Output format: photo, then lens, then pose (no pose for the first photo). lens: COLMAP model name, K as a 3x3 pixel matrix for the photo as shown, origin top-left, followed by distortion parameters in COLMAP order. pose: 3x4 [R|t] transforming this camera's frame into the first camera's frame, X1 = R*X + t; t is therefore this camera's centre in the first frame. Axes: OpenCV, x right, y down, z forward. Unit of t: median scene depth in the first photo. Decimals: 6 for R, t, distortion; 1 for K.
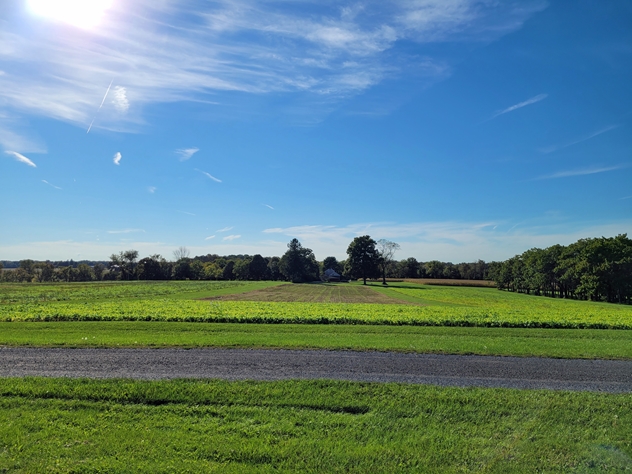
lens RADIAL K [[323.9, 0, 316.8], [0, 323.9, 236.3], [0, 0, 1]] dist [0.015374, -0.001970]
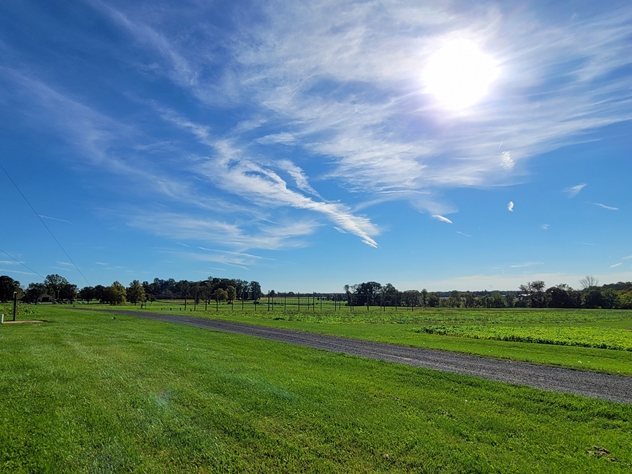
lens RADIAL K [[253.4, 0, 316.8], [0, 253.4, 232.5], [0, 0, 1]] dist [-0.000639, -0.000405]
pose [[0.817075, -0.147611, -0.557315, -0.689948], [0.060744, 0.983329, -0.171388, -0.019577], [0.573323, 0.106183, 0.812420, -0.197747]]
